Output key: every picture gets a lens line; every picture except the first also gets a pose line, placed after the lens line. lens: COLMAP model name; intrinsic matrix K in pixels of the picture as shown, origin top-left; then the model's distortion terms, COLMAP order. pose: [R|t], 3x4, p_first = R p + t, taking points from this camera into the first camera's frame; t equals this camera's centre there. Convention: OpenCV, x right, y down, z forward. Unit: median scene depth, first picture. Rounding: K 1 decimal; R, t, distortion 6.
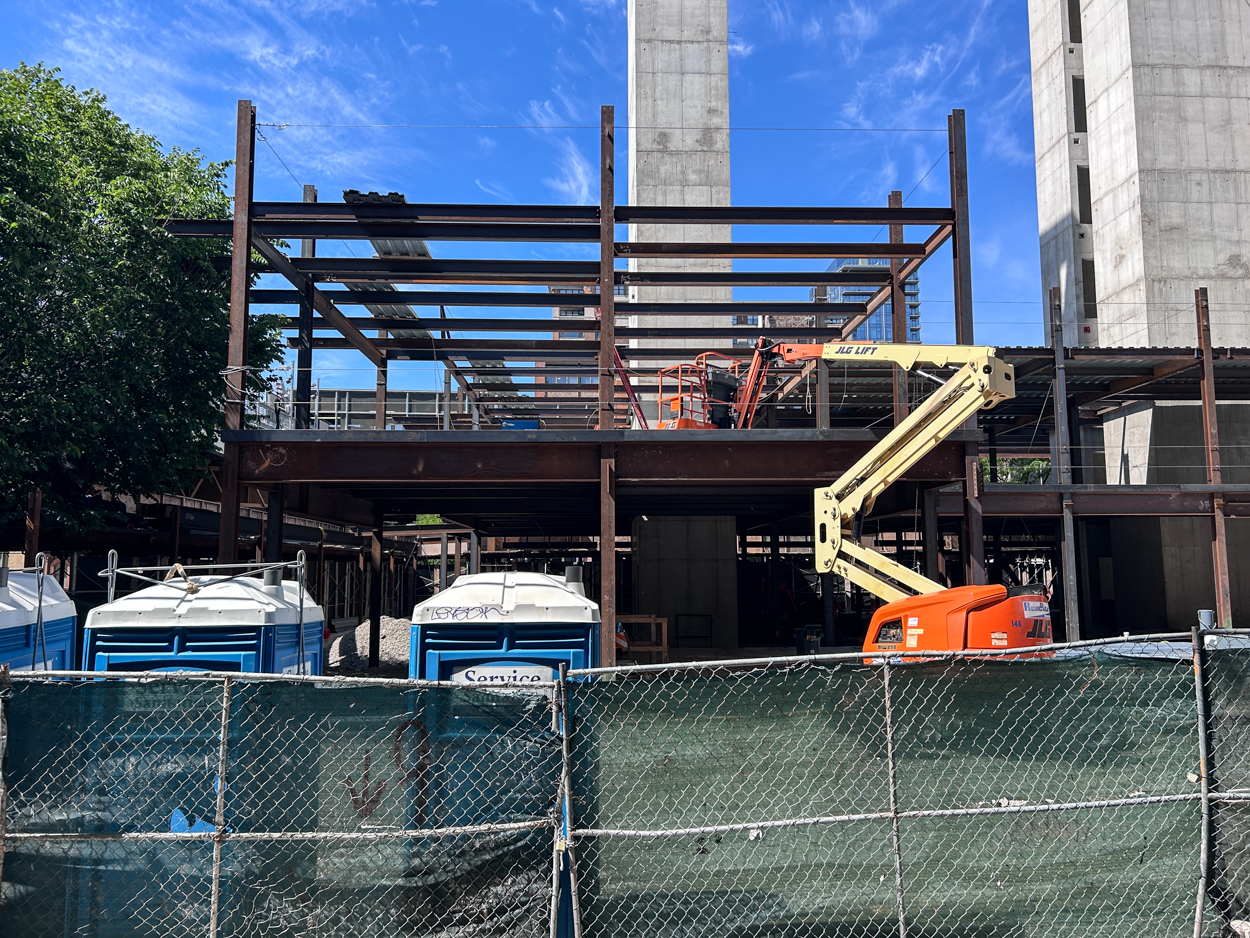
lens RADIAL K [[930.0, 0, 635.7], [0, 930.0, 467.5], [0, 0, 1]] dist [0.041105, -0.032589]
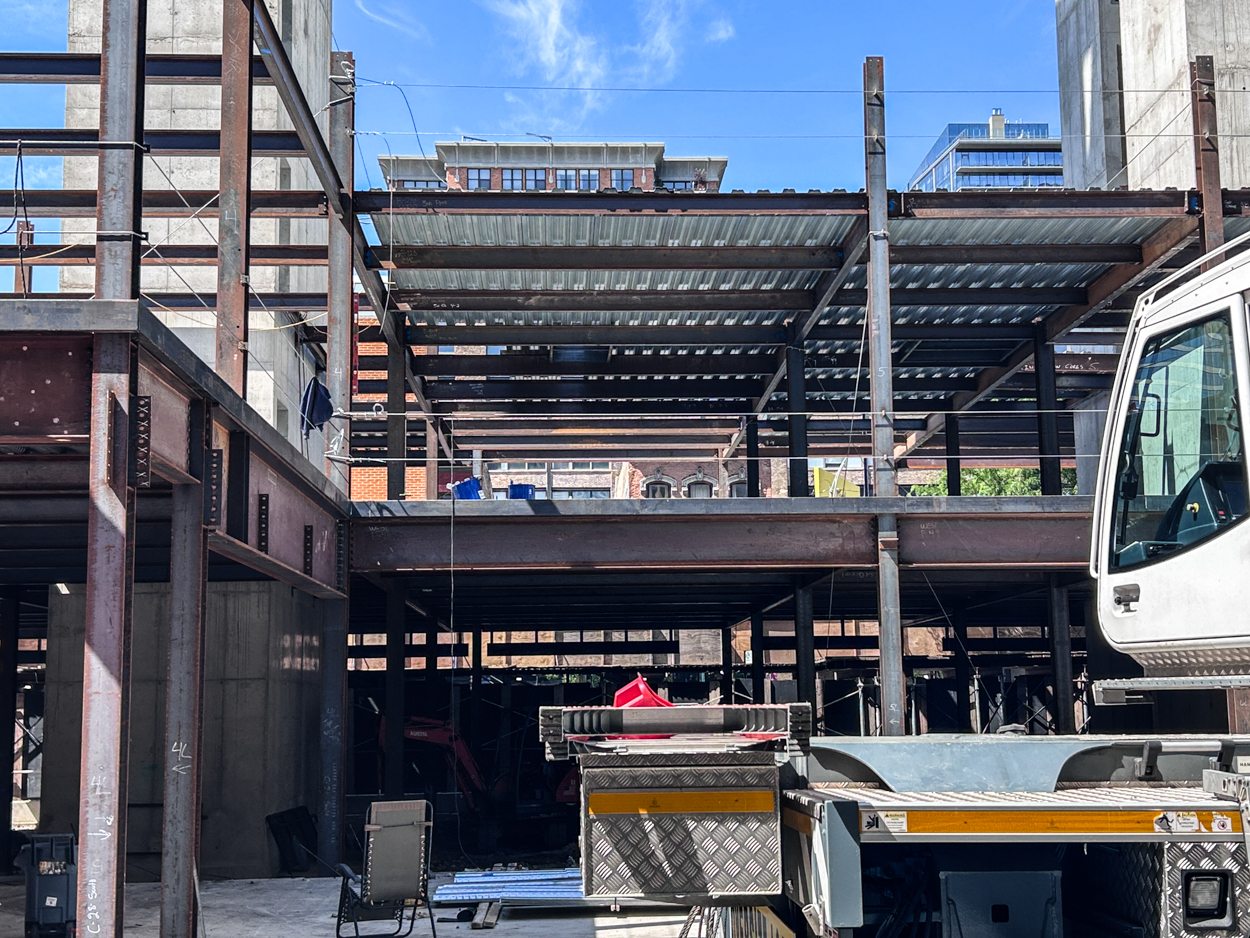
lens RADIAL K [[1699.8, 0, 649.6], [0, 1699.8, 452.6], [0, 0, 1]] dist [0.095594, 0.000000]
pose [[0.999922, -0.007047, 0.010272, 0.334788], [0.007455, 0.999164, -0.040192, 0.028450], [-0.009981, 0.040266, 0.999139, 0.193564]]
